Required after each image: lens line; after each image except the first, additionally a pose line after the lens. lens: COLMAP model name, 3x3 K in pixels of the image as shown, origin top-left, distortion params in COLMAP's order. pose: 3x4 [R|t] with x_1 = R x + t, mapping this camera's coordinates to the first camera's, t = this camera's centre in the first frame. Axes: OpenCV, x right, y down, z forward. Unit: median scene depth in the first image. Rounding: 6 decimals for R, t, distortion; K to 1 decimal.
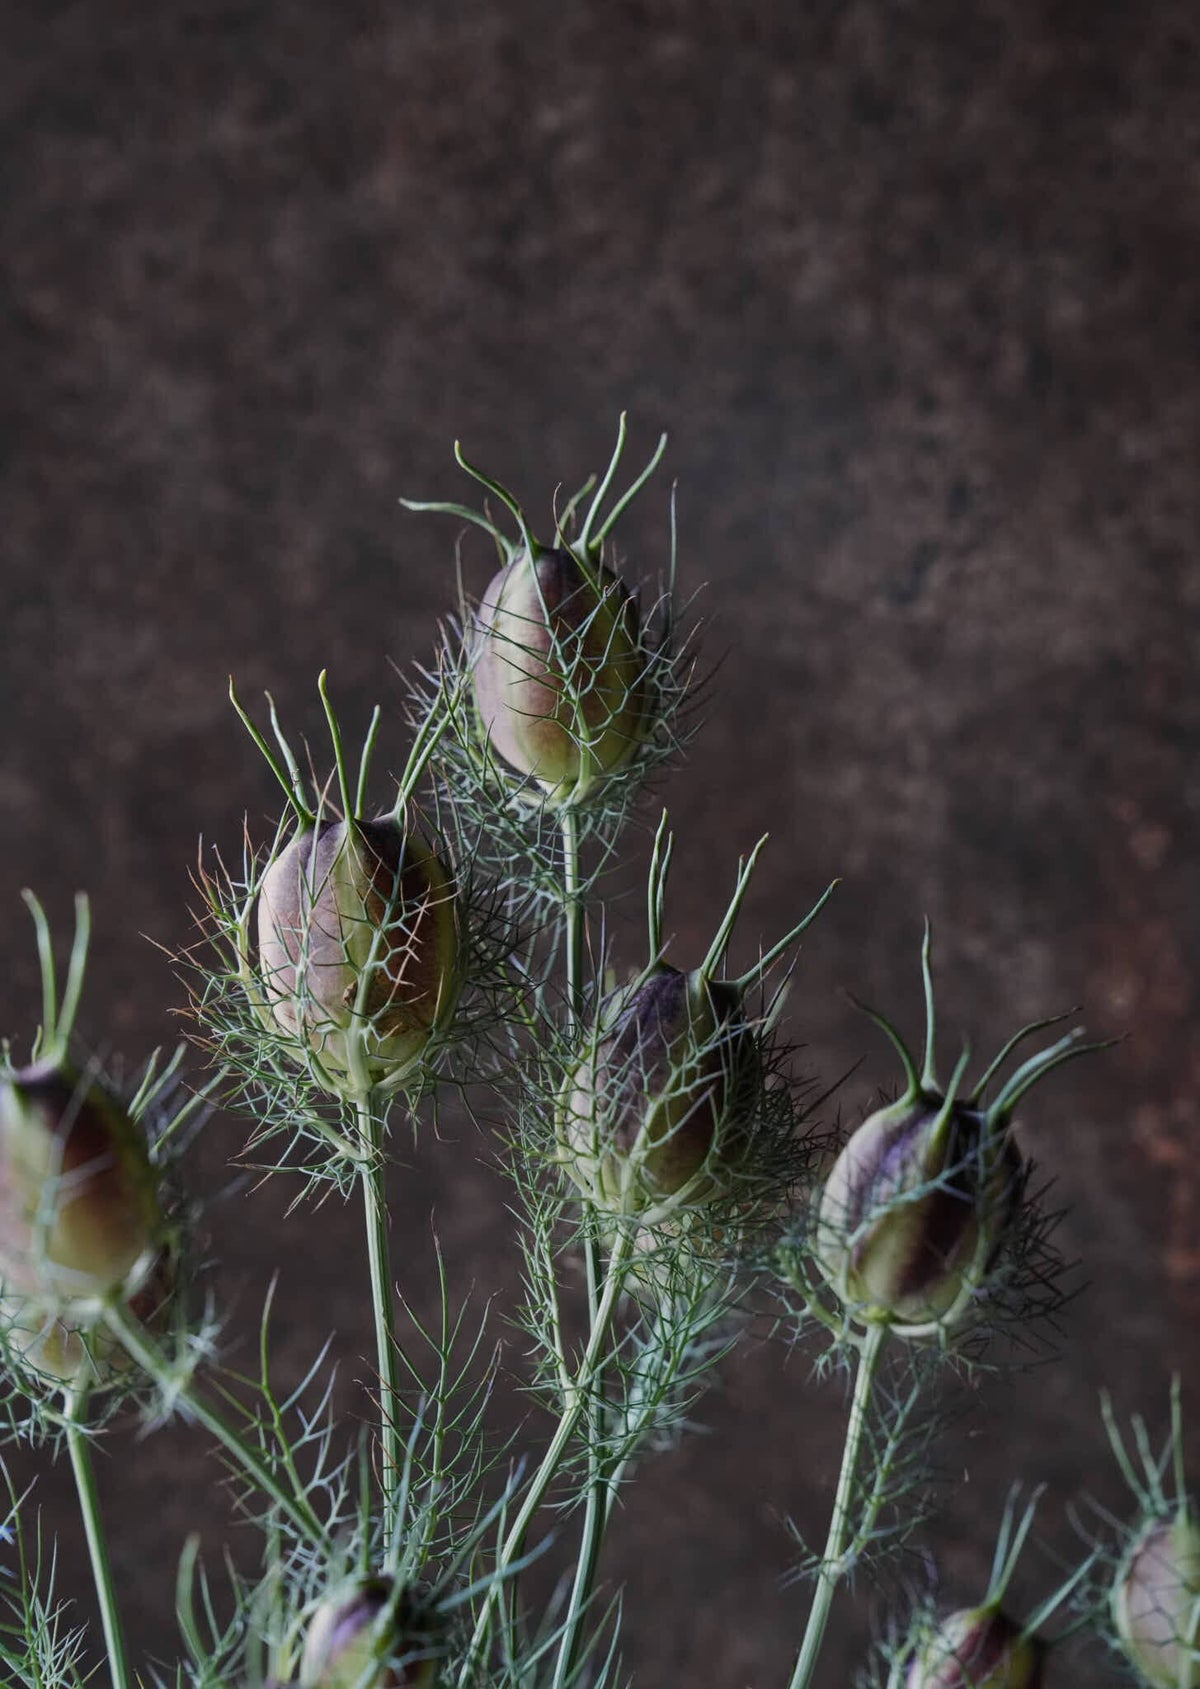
lens RADIAL K [[3435.0, 0, 516.8], [0, 3435.0, 880.2], [0, 0, 1]] dist [0.297733, 0.000000]
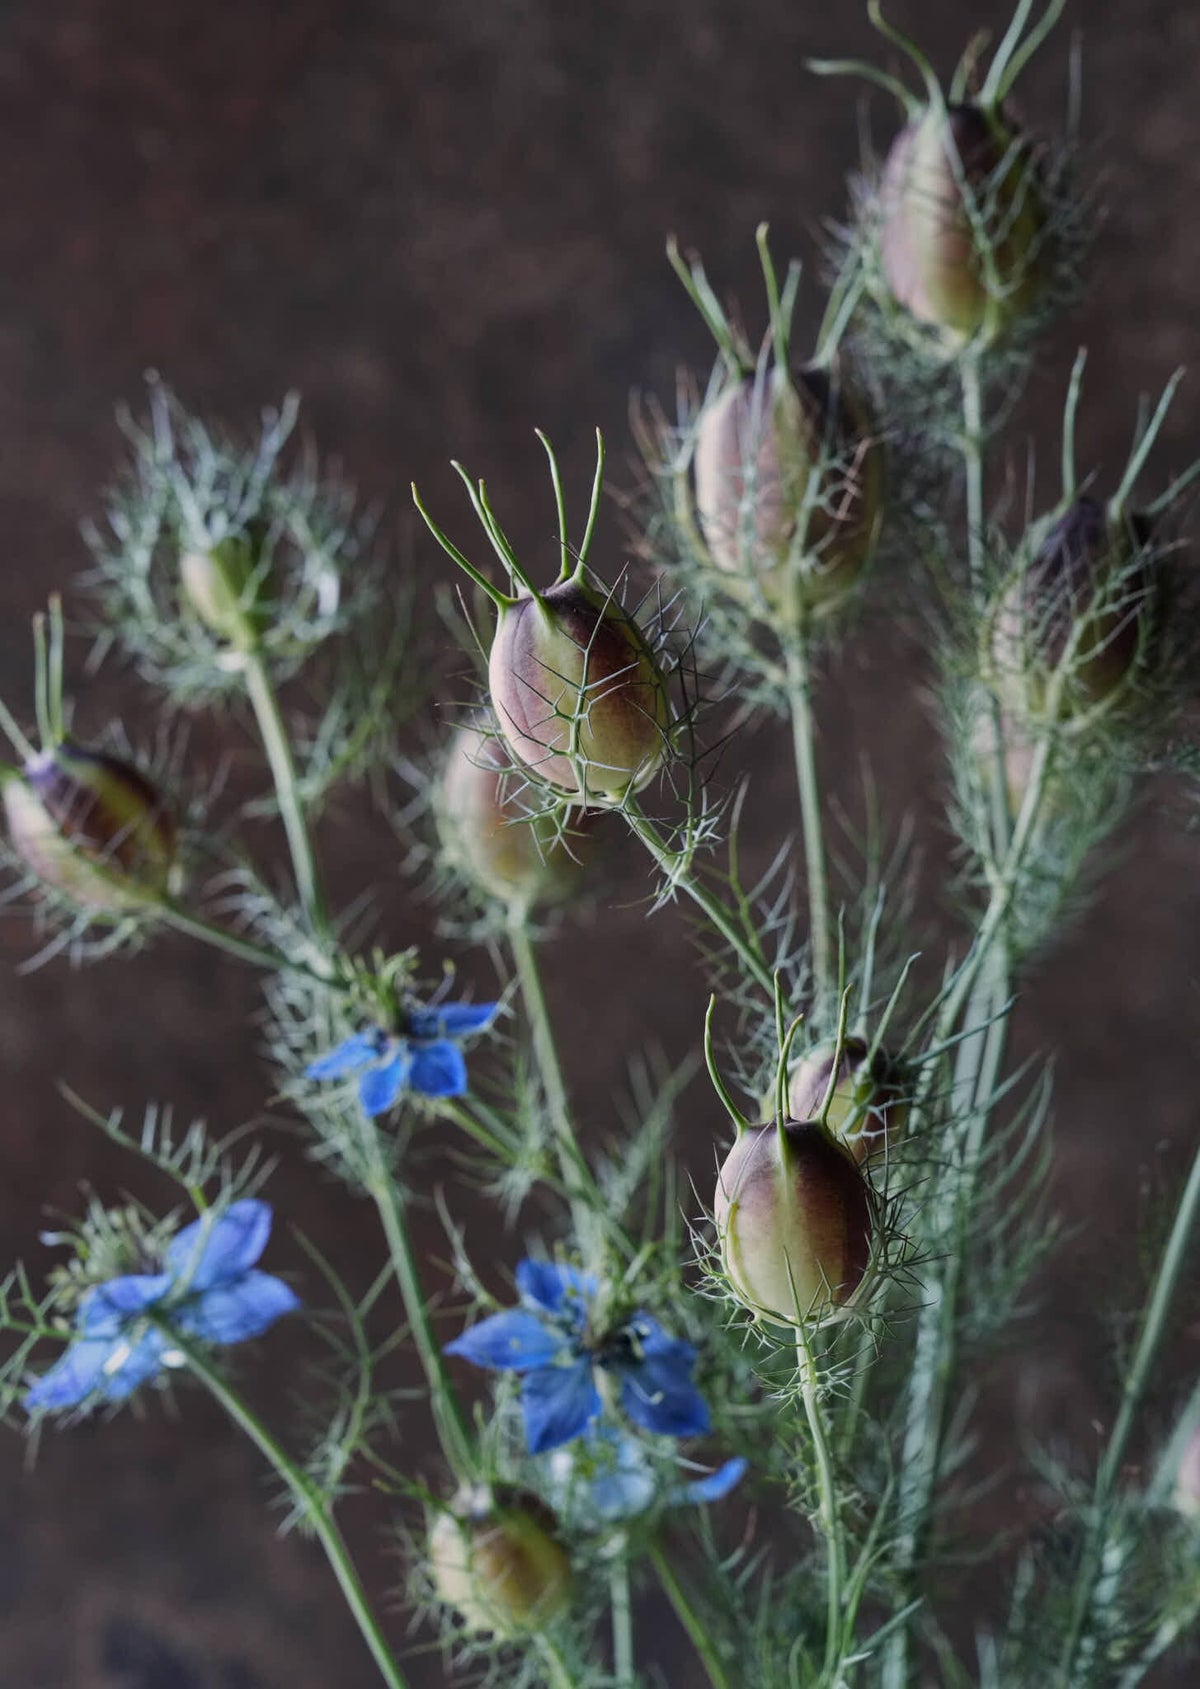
lens RADIAL K [[3435.0, 0, 543.2], [0, 3435.0, 860.9], [0, 0, 1]] dist [0.297733, 0.000000]
pose [[0.999612, -0.014764, -0.023629, -0.098604], [0.017081, 0.994733, 0.101065, 0.024781], [0.022013, -0.101430, 0.994599, -0.094078]]
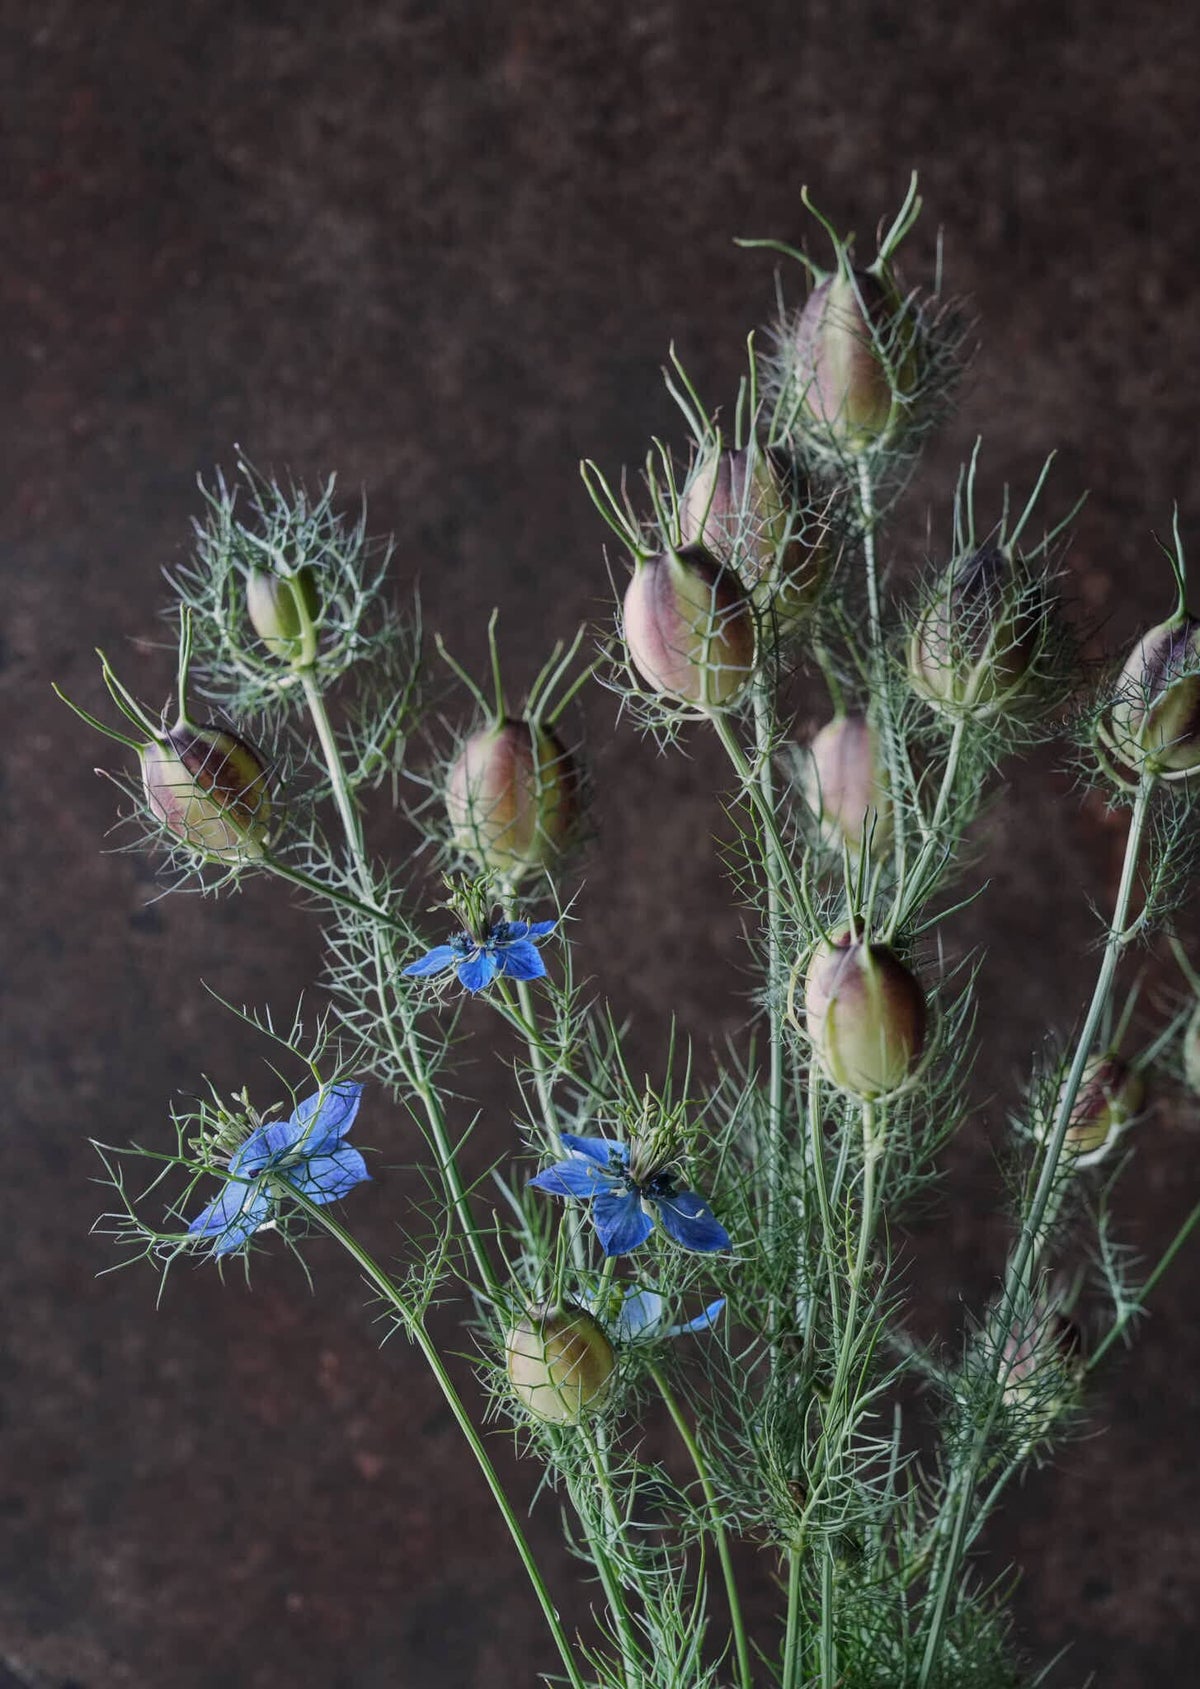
lens RADIAL K [[3435.0, 0, 526.4], [0, 3435.0, 855.0], [0, 0, 1]] dist [0.297733, 0.000000]
pose [[0.980067, 0.002898, 0.198648, -0.414585], [0.005829, 0.999044, -0.043332, 0.208327], [-0.198583, 0.043626, 0.979113, -0.356753]]
